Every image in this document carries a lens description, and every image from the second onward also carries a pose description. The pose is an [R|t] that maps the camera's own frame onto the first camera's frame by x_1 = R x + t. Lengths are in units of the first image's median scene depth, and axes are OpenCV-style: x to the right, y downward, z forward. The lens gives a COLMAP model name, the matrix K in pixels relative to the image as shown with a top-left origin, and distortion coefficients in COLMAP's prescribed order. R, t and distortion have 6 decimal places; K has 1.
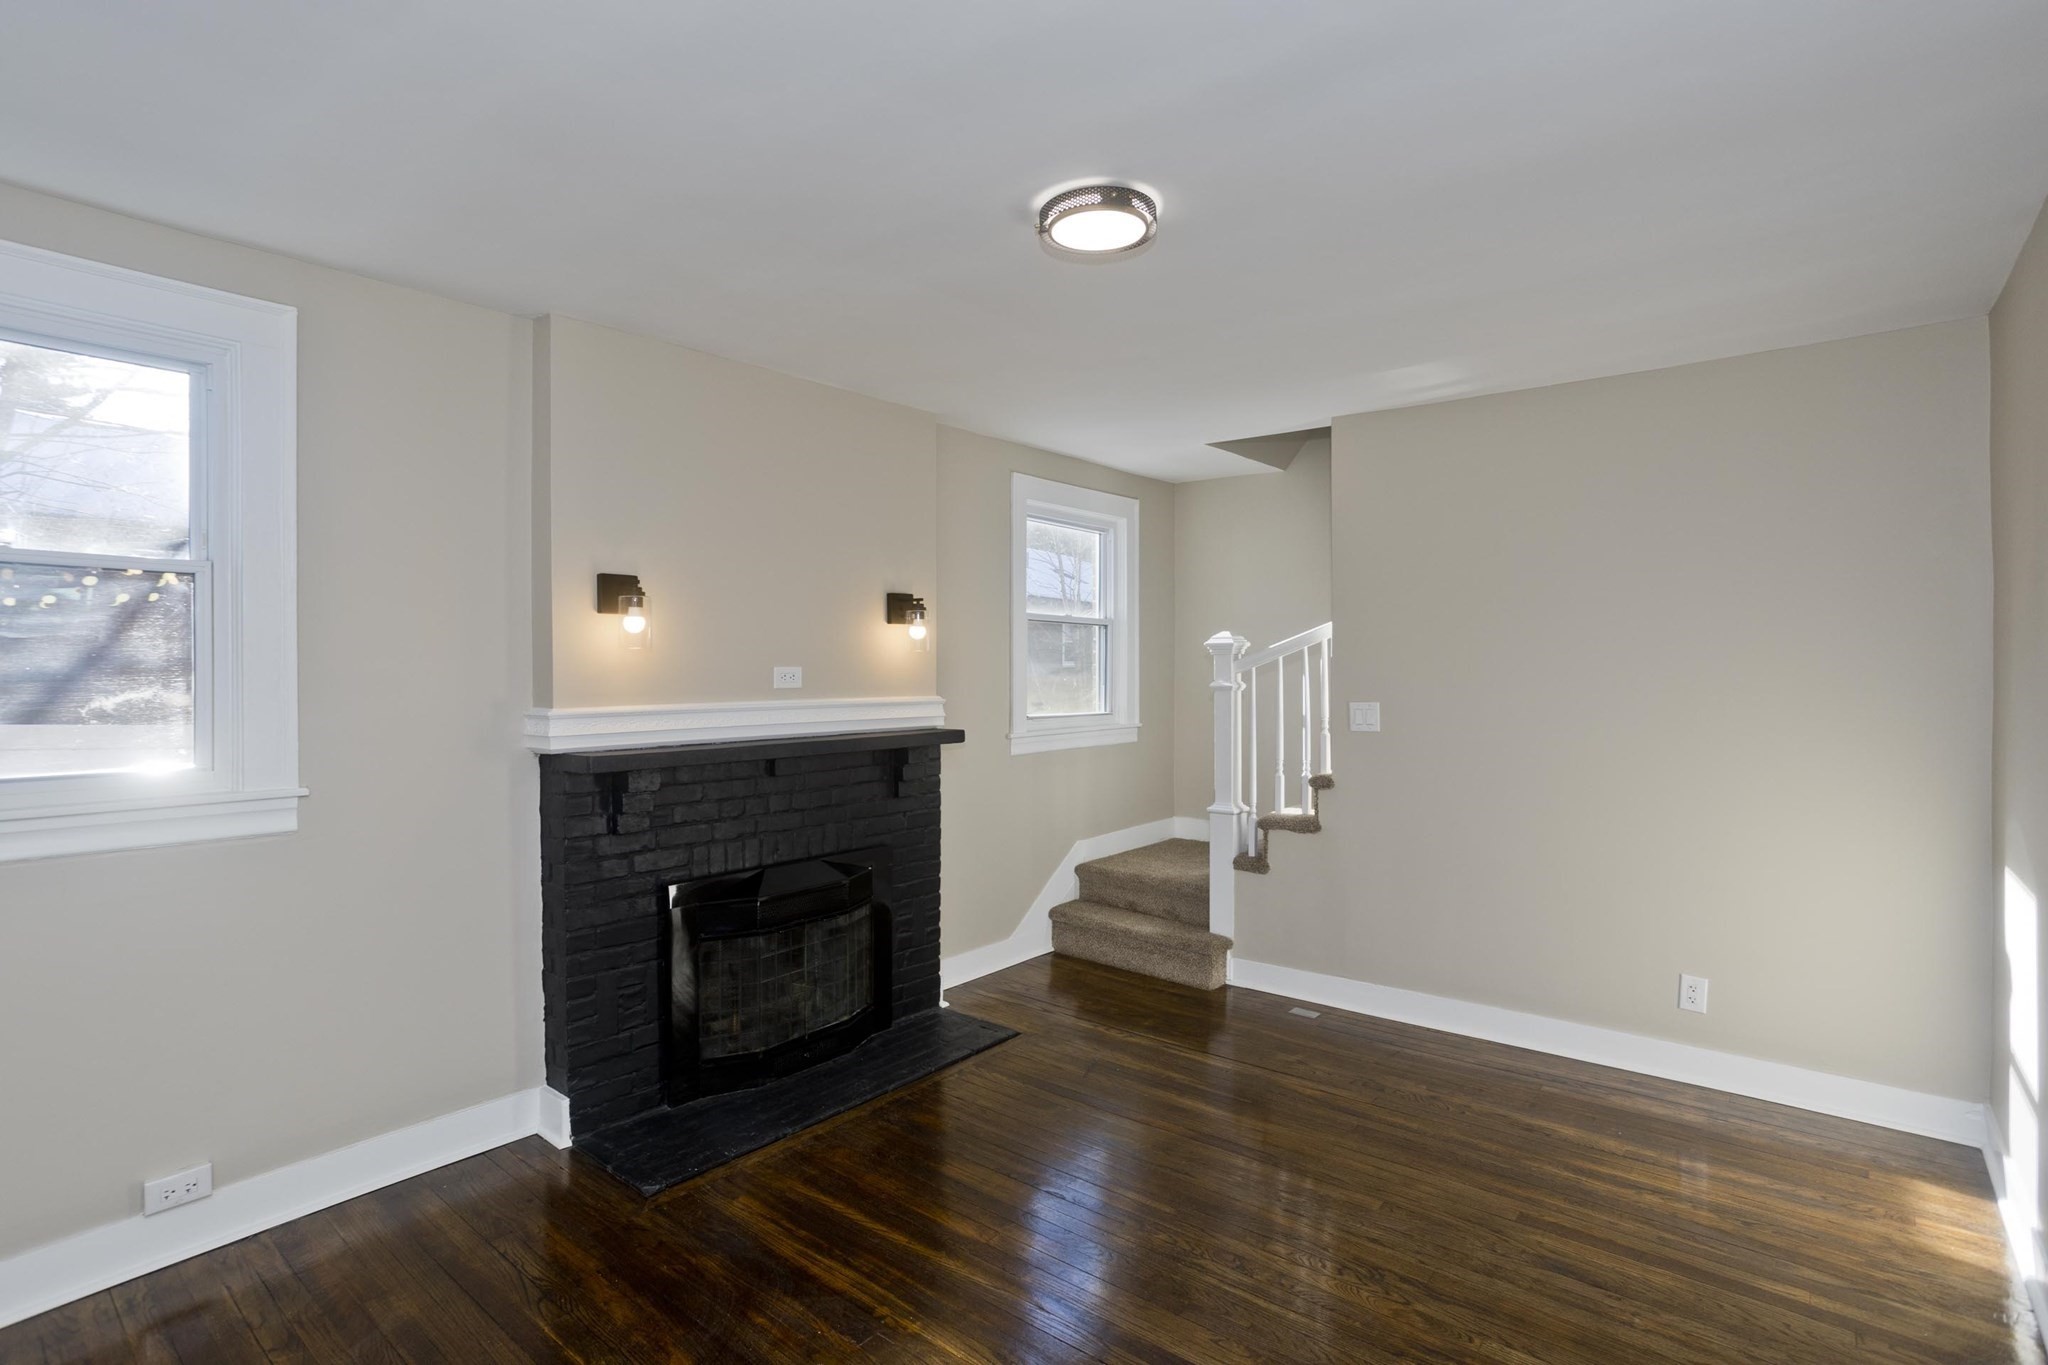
lens RADIAL K [[1013.8, 0, 1027.9], [0, 1013.8, 685.7], [0, 0, 1]] dist [-0.029537, 0.011578]
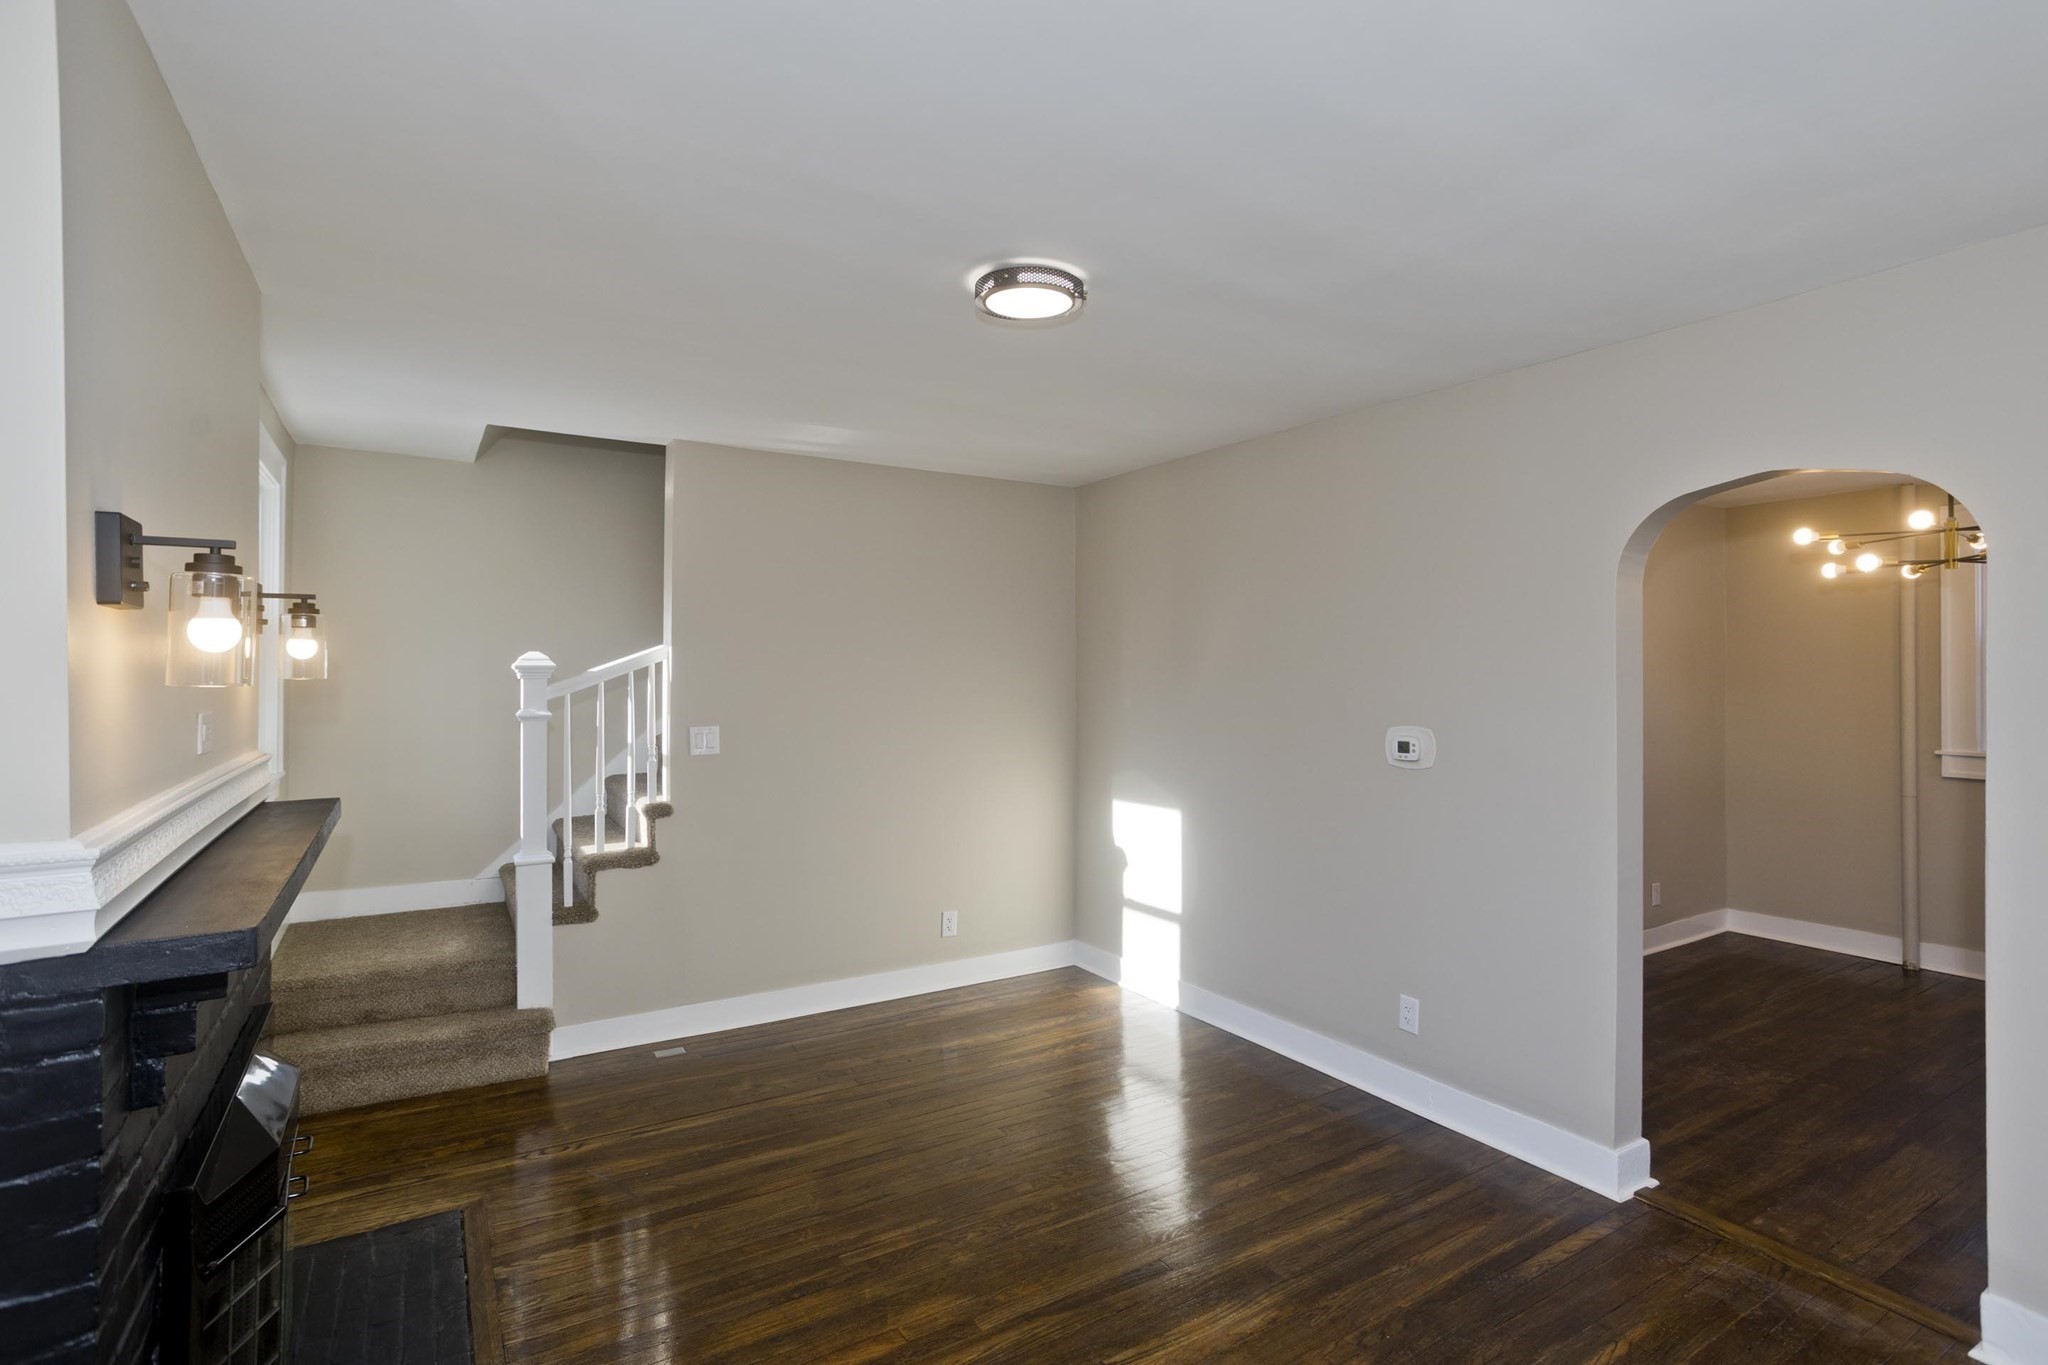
lens RADIAL K [[1013.8, 0, 1039.5], [0, 1013.8, 672.0], [0, 0, 1]] dist [-0.029537, 0.011578]
pose [[0.313962, 0.001700, 0.949434, -0.518716], [0.016510, 0.999837, -0.007250, -0.024906], [-0.949292, 0.017951, 0.313883, 0.353335]]
